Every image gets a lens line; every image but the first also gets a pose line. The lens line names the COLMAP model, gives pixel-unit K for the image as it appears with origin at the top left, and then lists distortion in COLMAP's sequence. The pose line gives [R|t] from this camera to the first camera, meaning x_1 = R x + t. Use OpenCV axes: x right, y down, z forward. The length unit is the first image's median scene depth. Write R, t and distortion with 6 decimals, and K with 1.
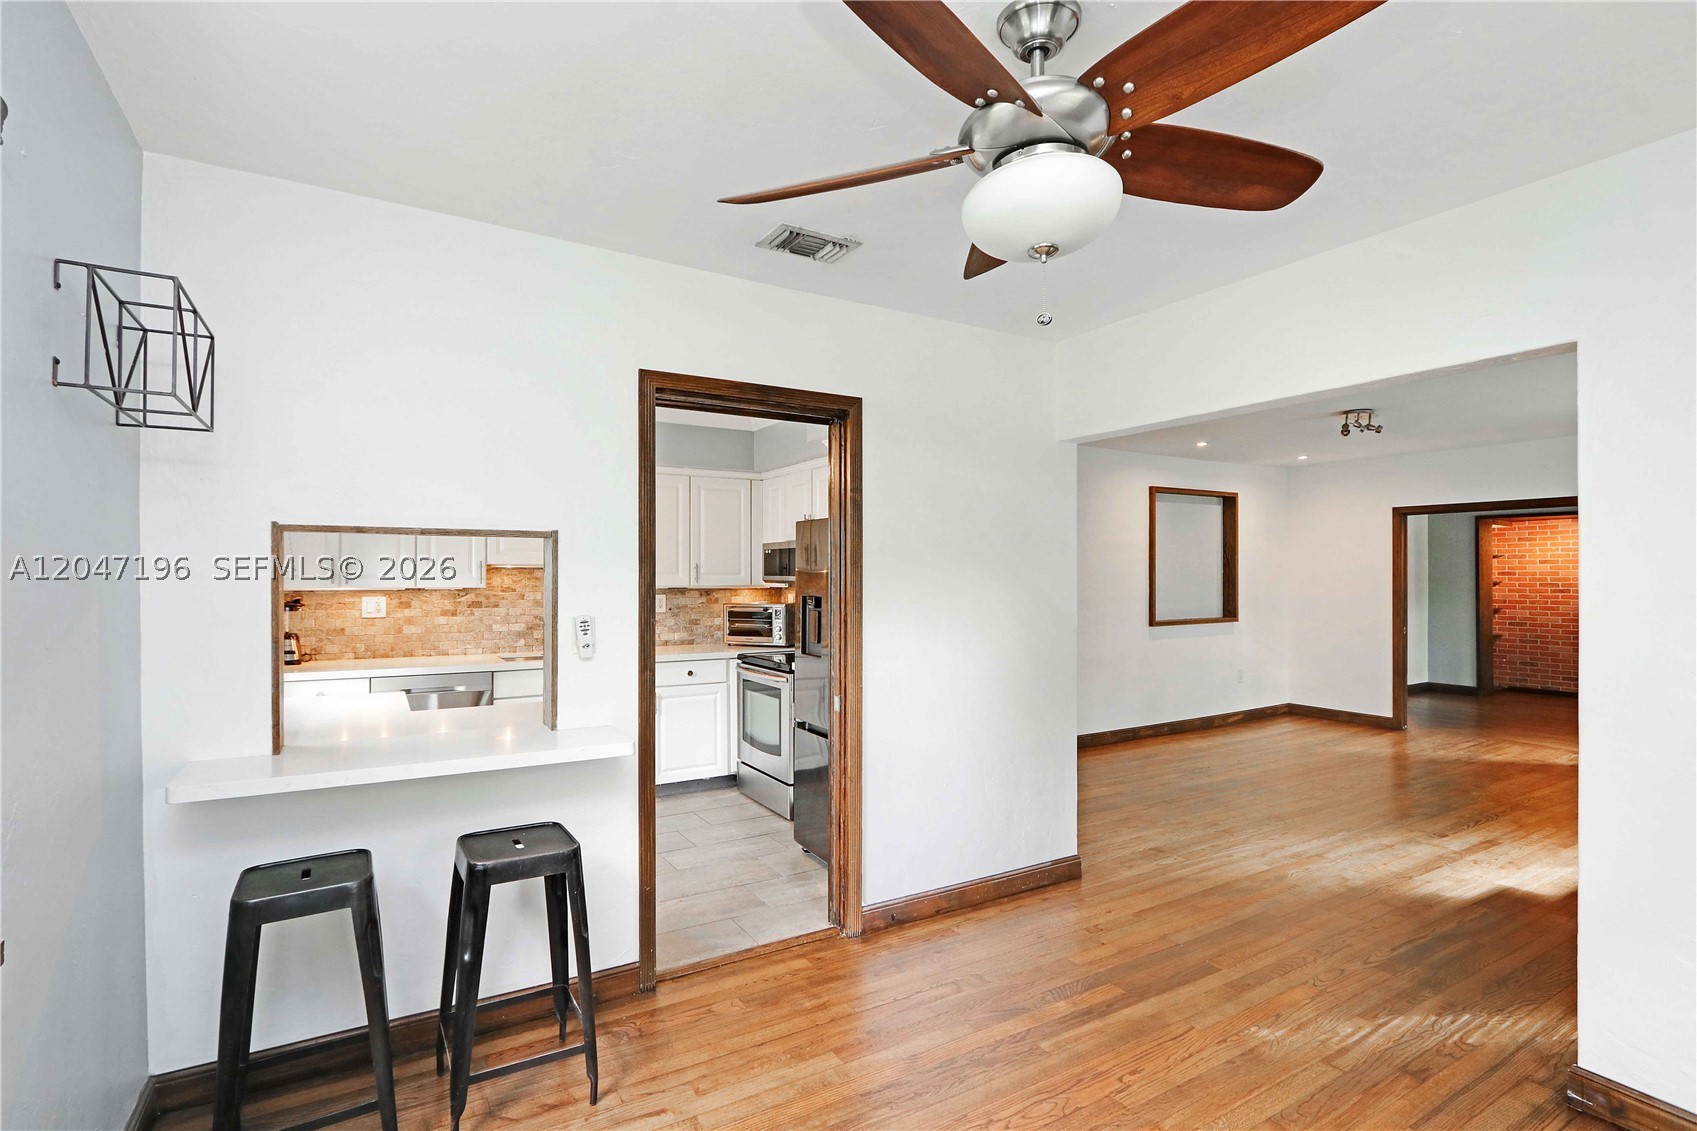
lens RADIAL K [[790.1, 0, 835.8], [0, 790.1, 570.8], [0, 0, 1]] dist [0.004171, 0.000303]
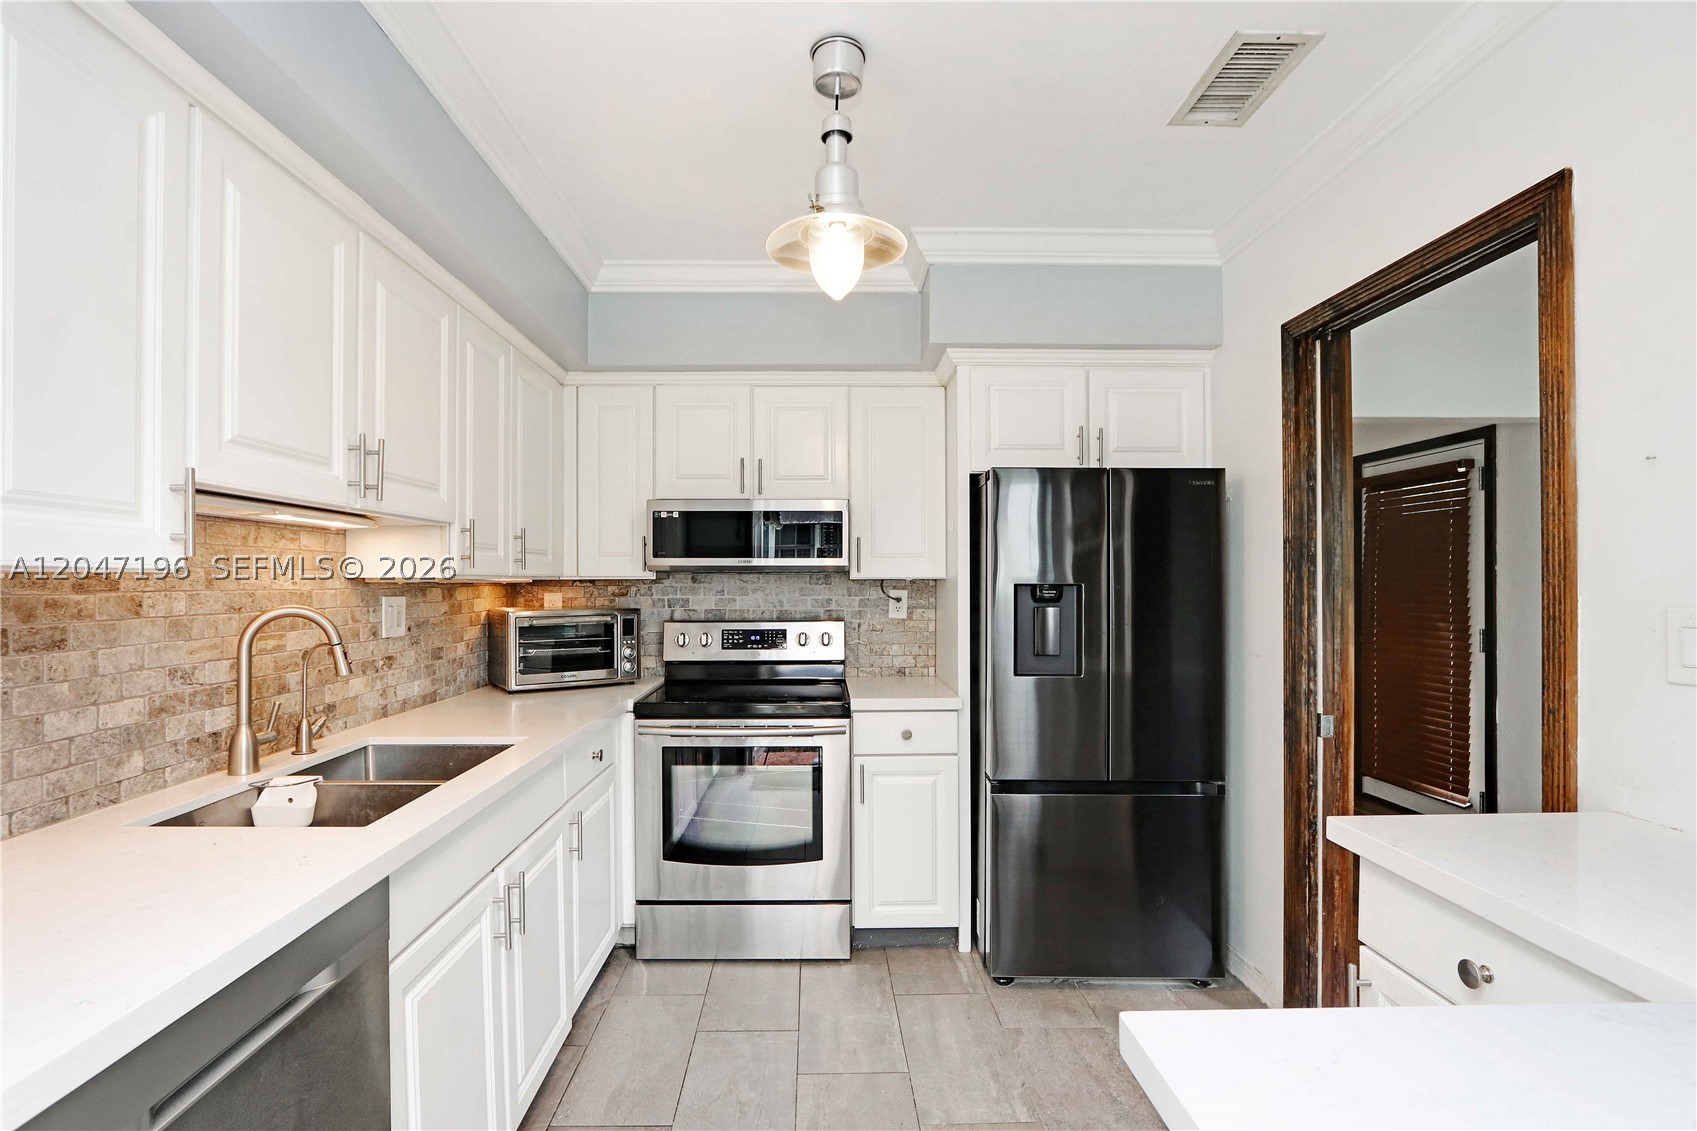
lens RADIAL K [[790.1, 0, 839.8], [0, 790.1, 567.3], [0, 0, 1]] dist [0.004171, 0.000303]
pose [[0.506863, 0.009043, 0.861979, -0.520782], [0.000857, 0.999939, -0.010994, 0.021236], [-0.862026, 0.006311, 0.506824, 0.627611]]
